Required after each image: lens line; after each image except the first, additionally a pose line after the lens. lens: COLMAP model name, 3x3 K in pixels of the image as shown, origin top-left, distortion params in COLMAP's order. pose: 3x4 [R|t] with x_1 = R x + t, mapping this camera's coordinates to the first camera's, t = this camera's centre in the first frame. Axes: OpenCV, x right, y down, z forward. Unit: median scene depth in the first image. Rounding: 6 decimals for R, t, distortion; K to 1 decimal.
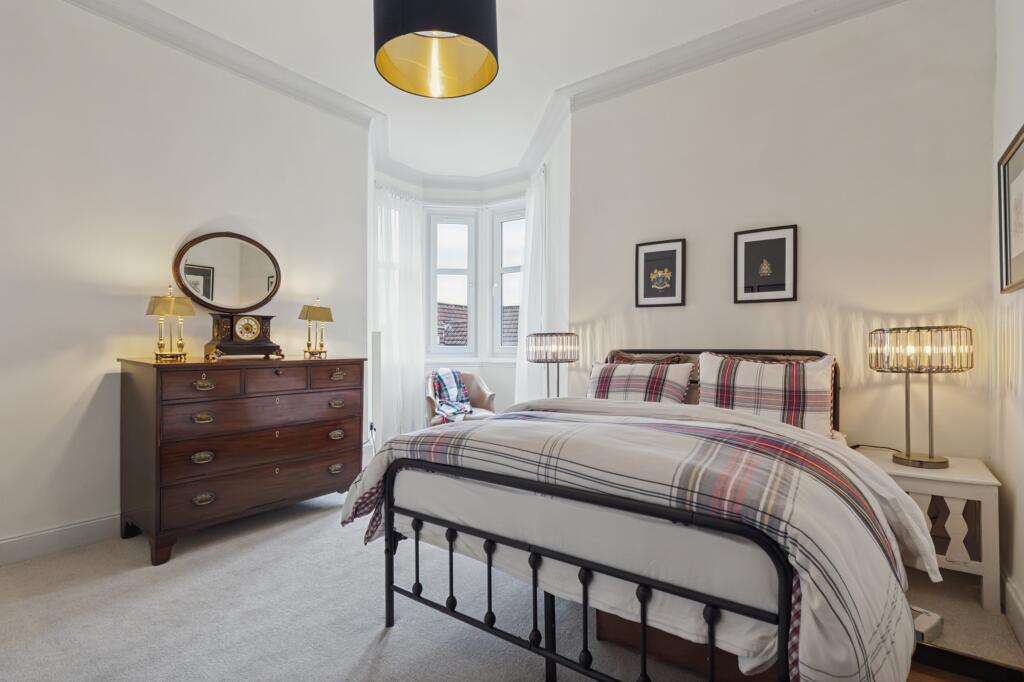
lens RADIAL K [[494.4, 0, 515.9], [0, 494.4, 343.8], [0, 0, 1]] dist [0.001097, 0.000482]
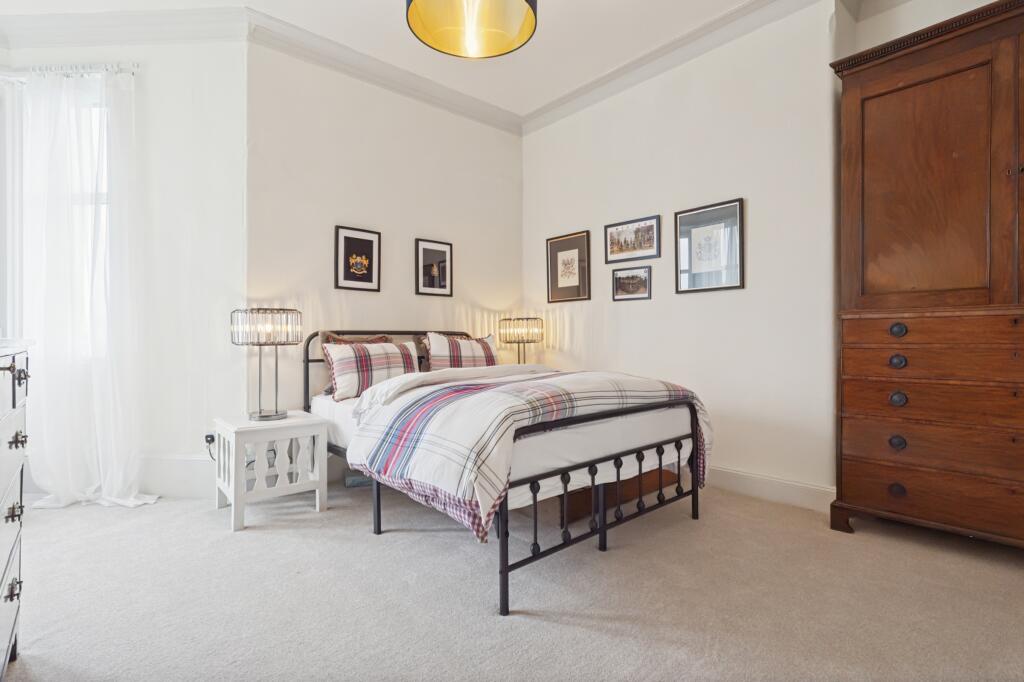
lens RADIAL K [[490.6, 0, 514.4], [0, 490.6, 337.3], [0, 0, 1]] dist [-0.001337, -0.000080]
pose [[0.205243, 0.002368, 0.978708, -0.660038], [0.003118, 0.999990, -0.003073, 0.029254], [-0.978706, 0.003682, 0.205234, 0.449326]]
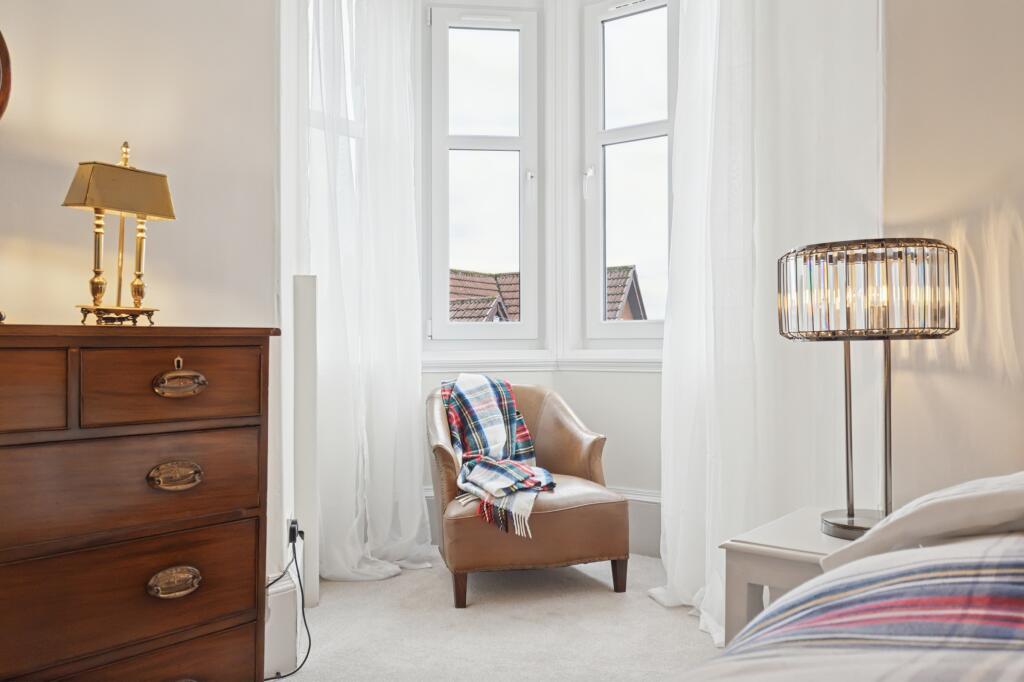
lens RADIAL K [[858.4, 0, 513.3], [0, 858.4, 325.1], [0, 0, 1]] dist [0.005224, 0.003511]
pose [[0.999465, -0.008172, -0.031661, -0.136617], [0.007338, 0.999626, -0.026361, 0.042895], [0.031865, 0.026114, 0.999151, 0.465361]]
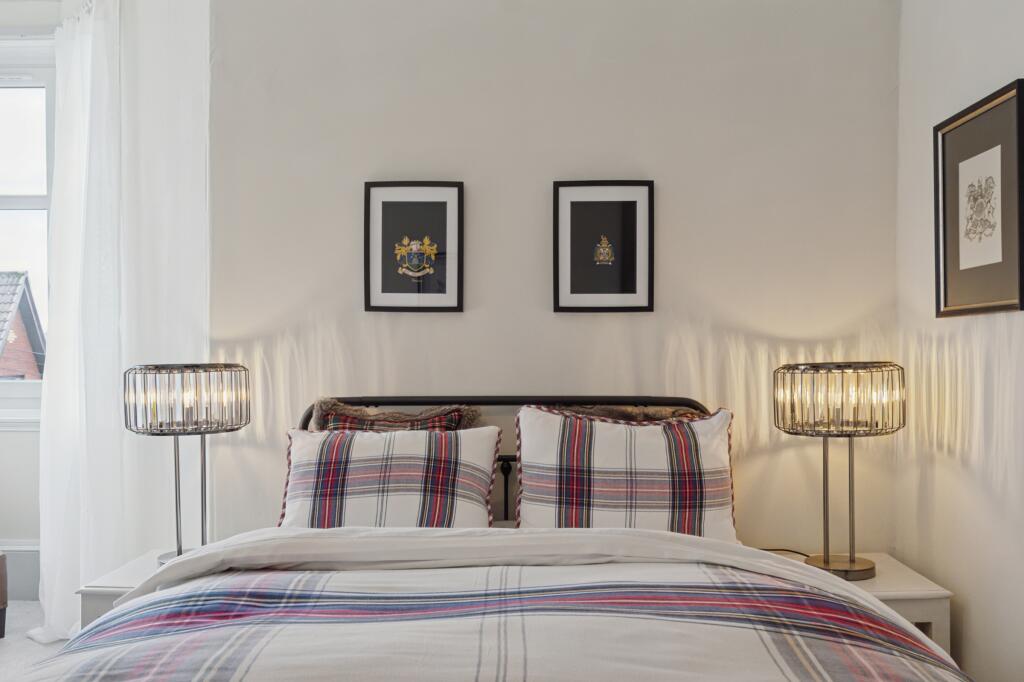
lens RADIAL K [[895.0, 0, 508.1], [0, 895.0, 368.5], [0, 0, 1]] dist [-0.003772, -0.006627]
pose [[0.826195, -0.014092, 0.563208, -0.142870], [0.001747, 0.999746, 0.022451, -0.036977], [-0.563382, -0.017565, 0.826010, 0.188061]]
